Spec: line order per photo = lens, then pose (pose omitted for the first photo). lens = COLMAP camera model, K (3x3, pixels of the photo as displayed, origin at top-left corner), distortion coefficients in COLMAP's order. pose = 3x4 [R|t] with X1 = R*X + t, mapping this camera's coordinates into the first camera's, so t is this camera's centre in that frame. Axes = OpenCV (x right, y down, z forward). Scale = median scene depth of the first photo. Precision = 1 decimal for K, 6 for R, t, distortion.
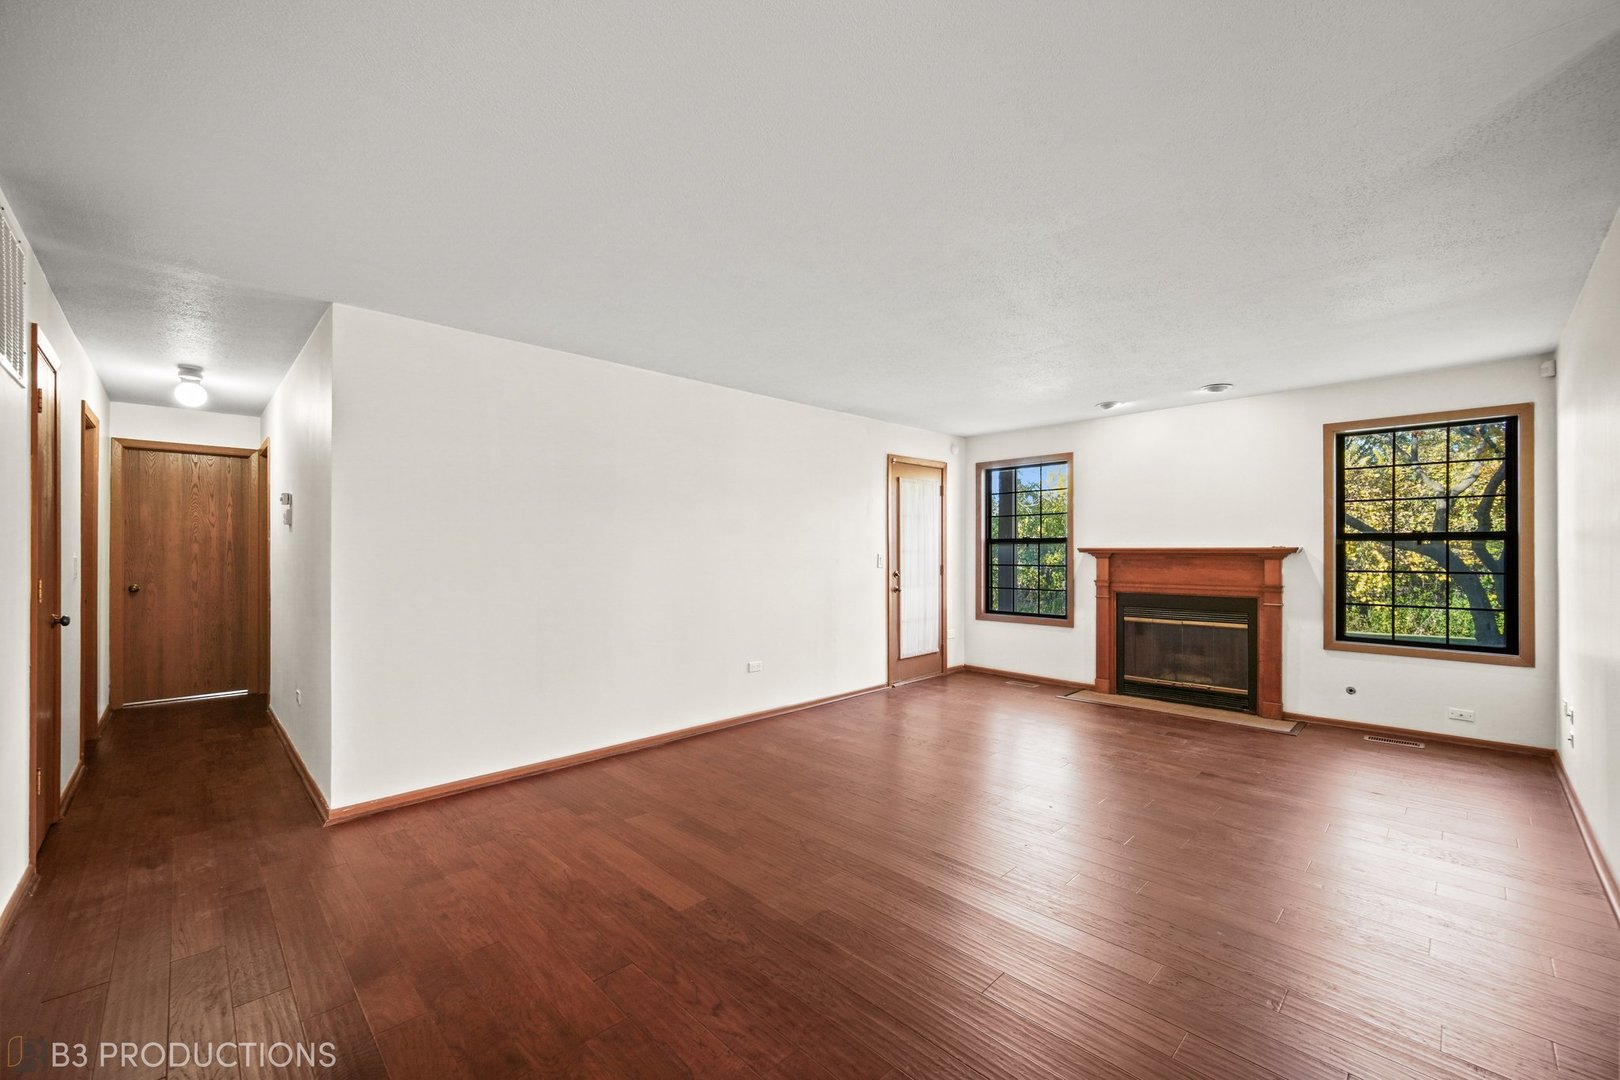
lens RADIAL K [[649.0, 0, 812.8], [0, 649.0, 552.1], [0, 0, 1]] dist [-0.006853, 0.001302]
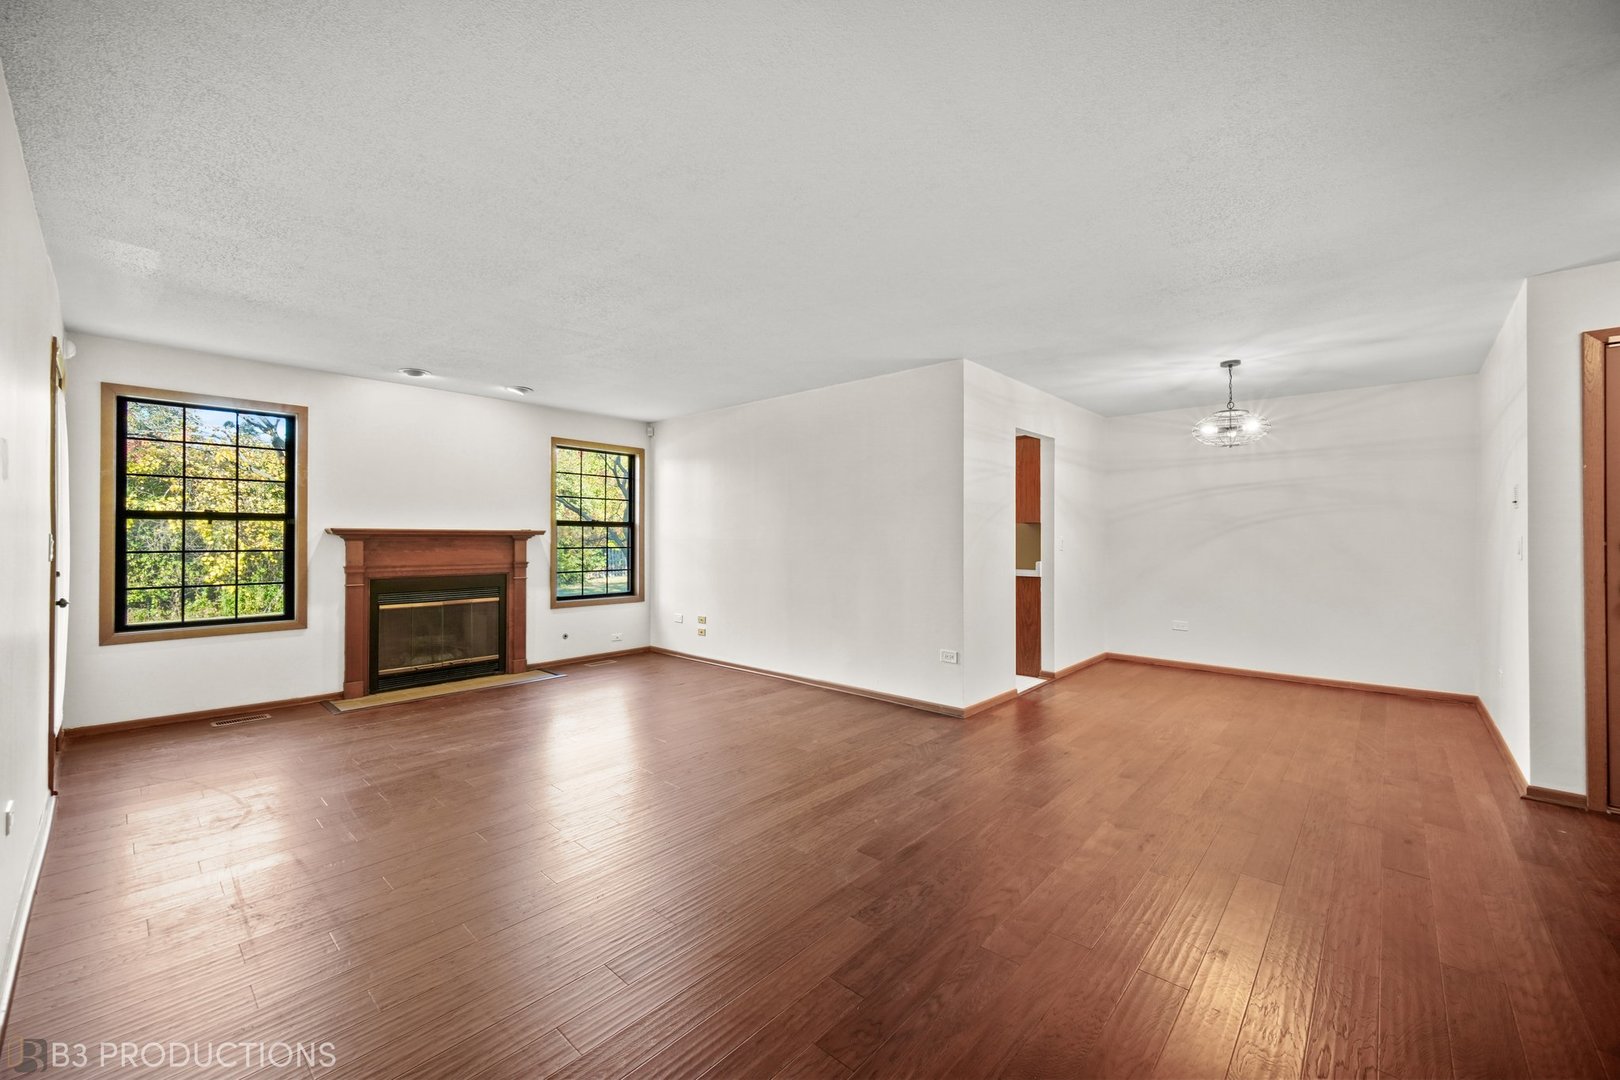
lens RADIAL K [[649.0, 0, 802.0], [0, 649.0, 534.1], [0, 0, 1]] dist [-0.006853, 0.001302]
pose [[-0.050666, 0.001509, 0.998714, -0.468421], [-0.006476, 0.999977, -0.001840, -0.001440], [-0.998695, -0.006561, -0.050655, 0.485853]]
